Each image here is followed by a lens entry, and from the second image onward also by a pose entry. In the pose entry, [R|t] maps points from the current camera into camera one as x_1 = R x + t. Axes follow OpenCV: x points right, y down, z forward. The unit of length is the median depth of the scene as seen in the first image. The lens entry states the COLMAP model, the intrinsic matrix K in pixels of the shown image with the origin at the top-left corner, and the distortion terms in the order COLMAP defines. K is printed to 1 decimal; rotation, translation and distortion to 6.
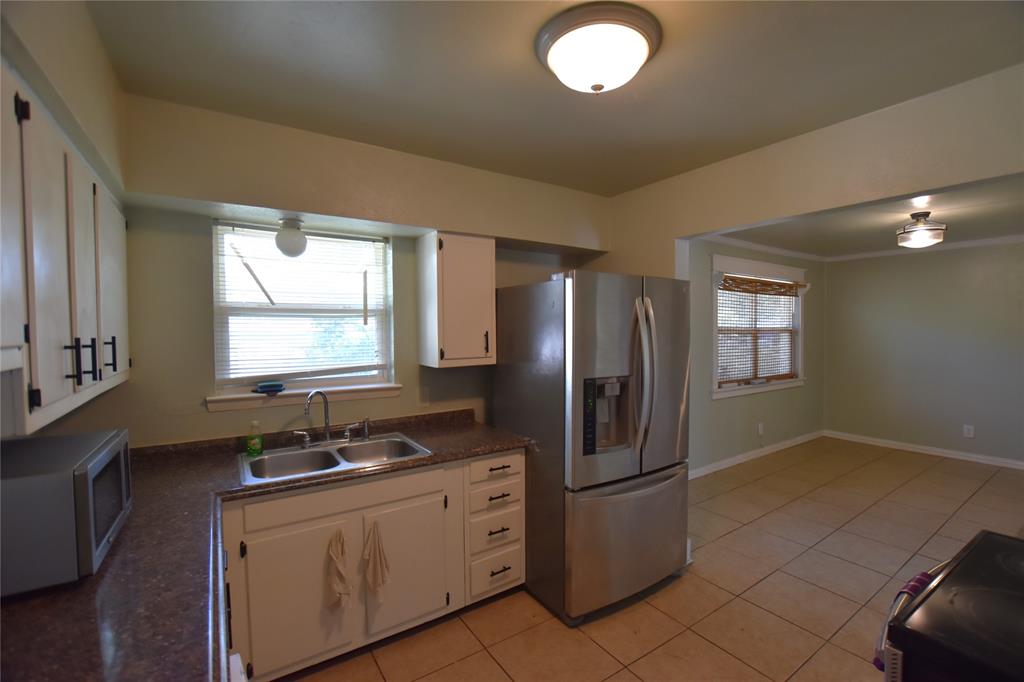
lens RADIAL K [[450.7, 0, 520.0], [0, 450.7, 342.4], [0, 0, 1]] dist [-0.019678, -0.000499]
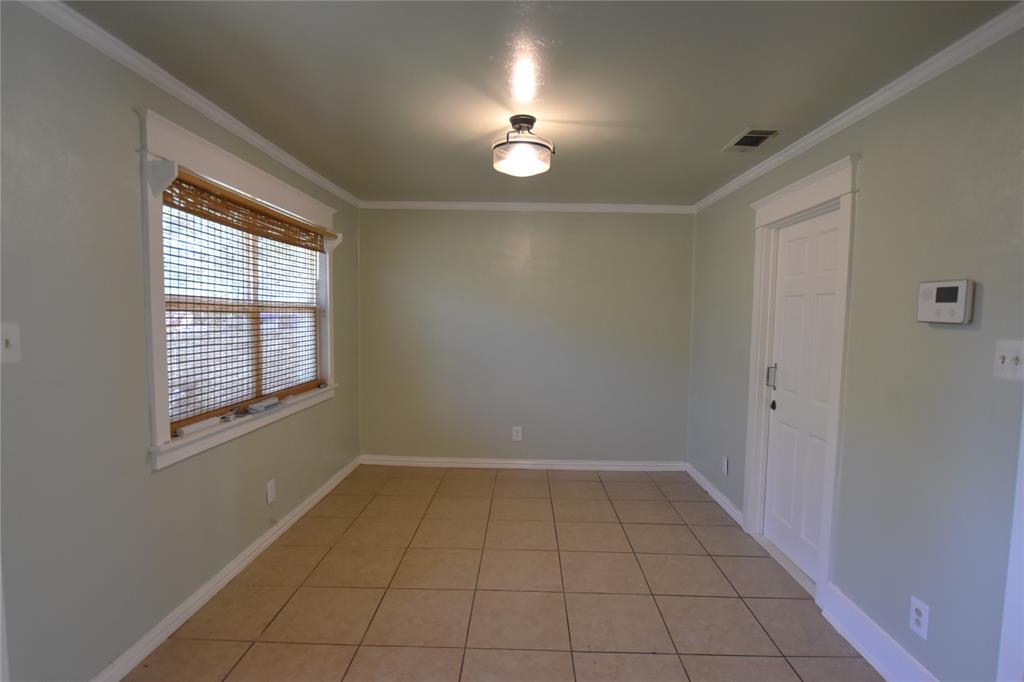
lens RADIAL K [[504.0, 0, 513.5], [0, 504.0, 346.6], [0, 0, 1]] dist [-0.020603, -0.000311]
pose [[0.578449, -0.039413, 0.814766, 0.242543], [0.004160, 0.998962, 0.045370, -0.005914], [-0.815708, -0.022855, 0.578012, 0.455632]]
